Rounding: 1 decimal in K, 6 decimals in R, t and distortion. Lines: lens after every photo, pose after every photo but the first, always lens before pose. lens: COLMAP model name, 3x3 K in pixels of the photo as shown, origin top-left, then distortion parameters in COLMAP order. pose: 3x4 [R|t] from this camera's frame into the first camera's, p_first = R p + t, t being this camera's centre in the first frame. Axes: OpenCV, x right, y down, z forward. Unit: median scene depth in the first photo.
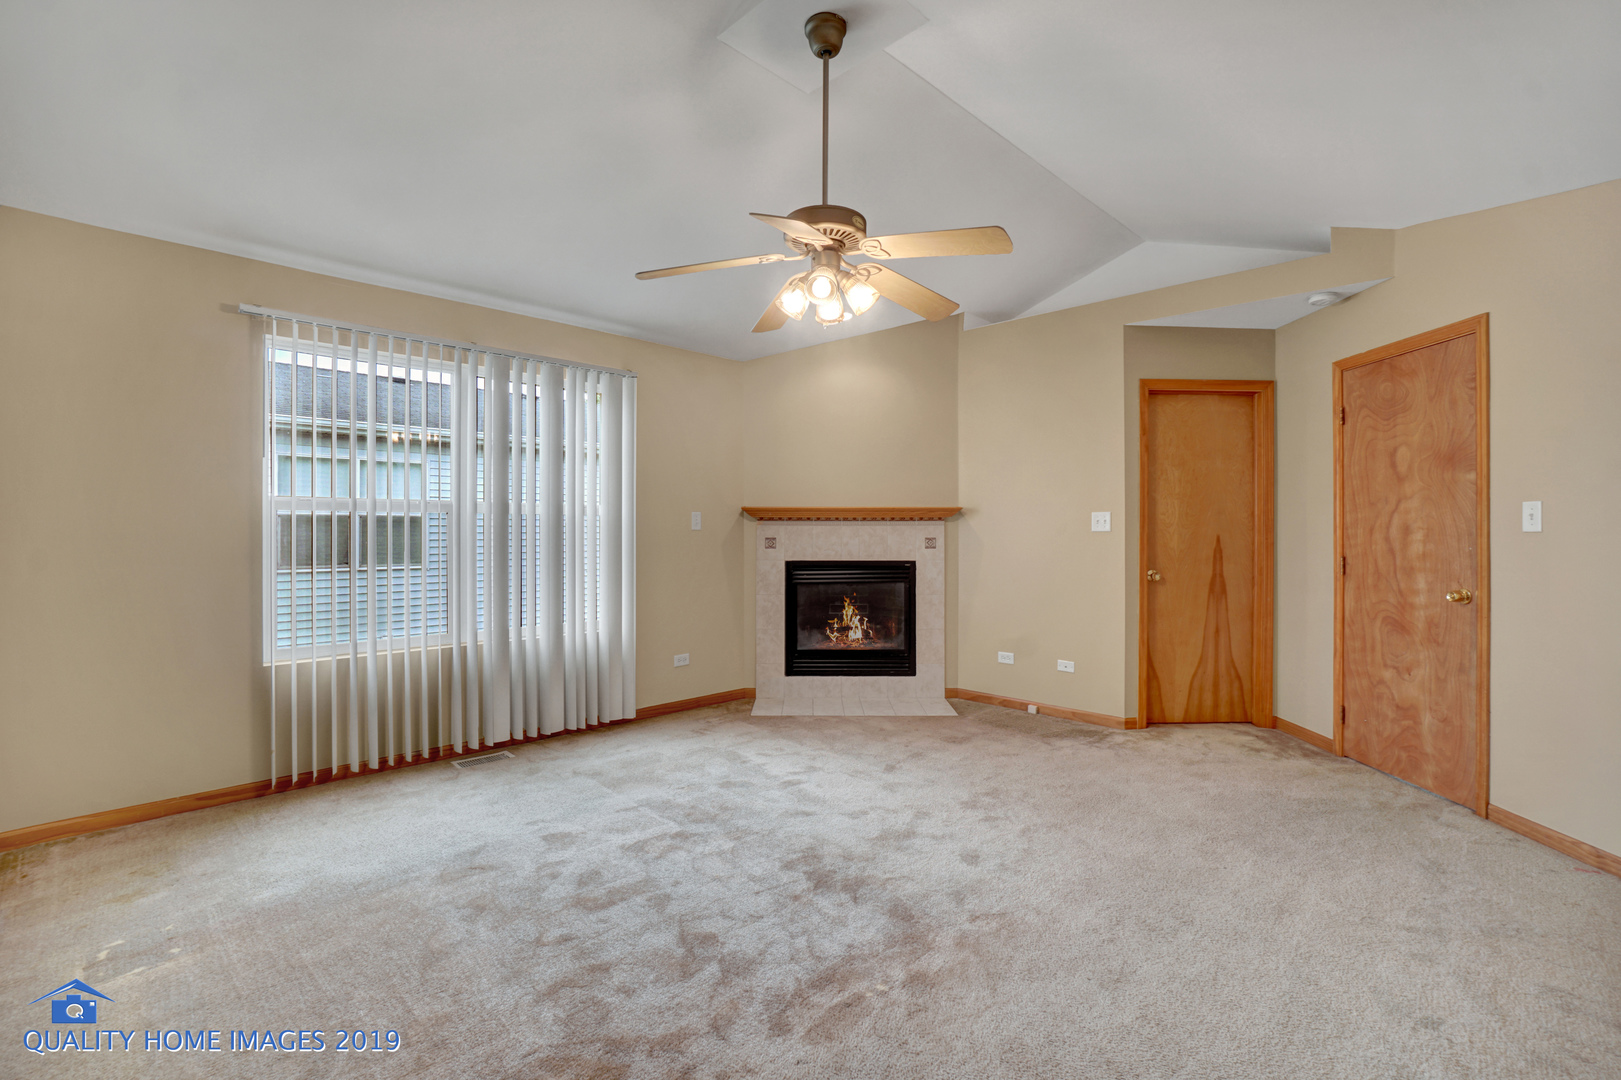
lens RADIAL K [[729.0, 0, 815.8], [0, 729.0, 539.3], [0, 0, 1]] dist [-0.018152, 0.000387]
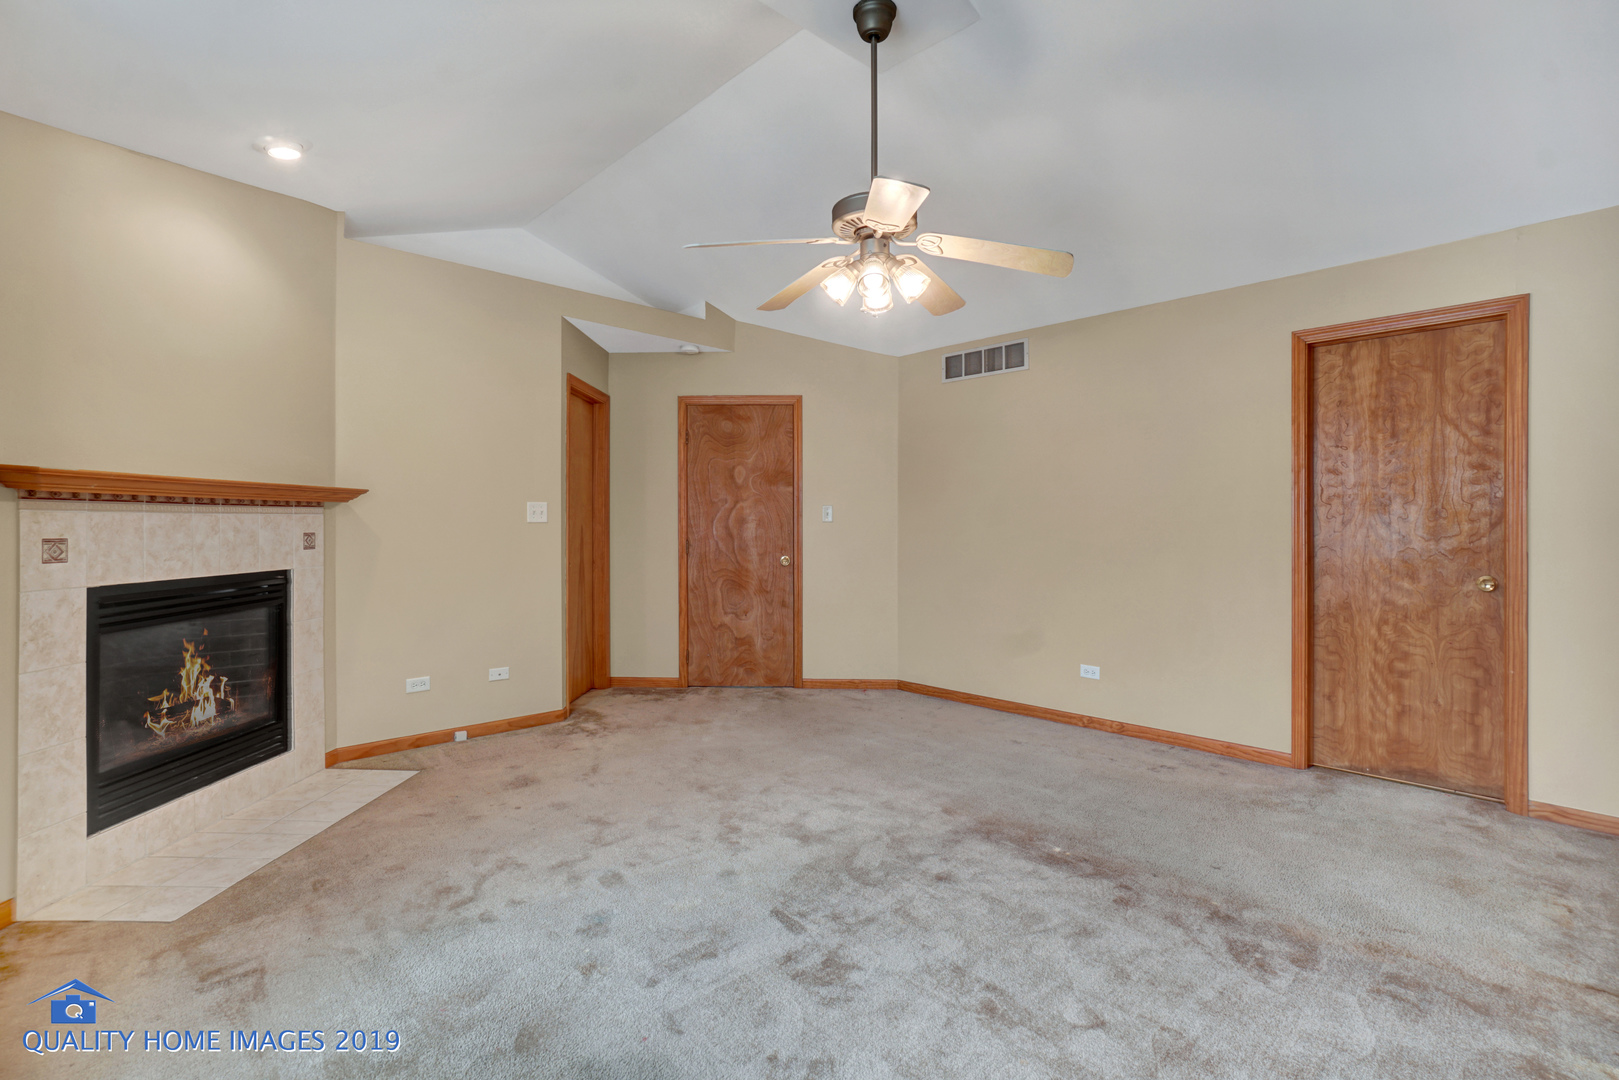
lens RADIAL K [[754.1, 0, 836.3], [0, 754.1, 523.0], [0, 0, 1]] dist [0.000567, -0.000225]
pose [[0.008046, -0.003715, 0.999961, -0.684422], [0.010240, 0.999941, 0.003632, -0.011336], [-0.999915, 0.010211, 0.008083, 0.698270]]
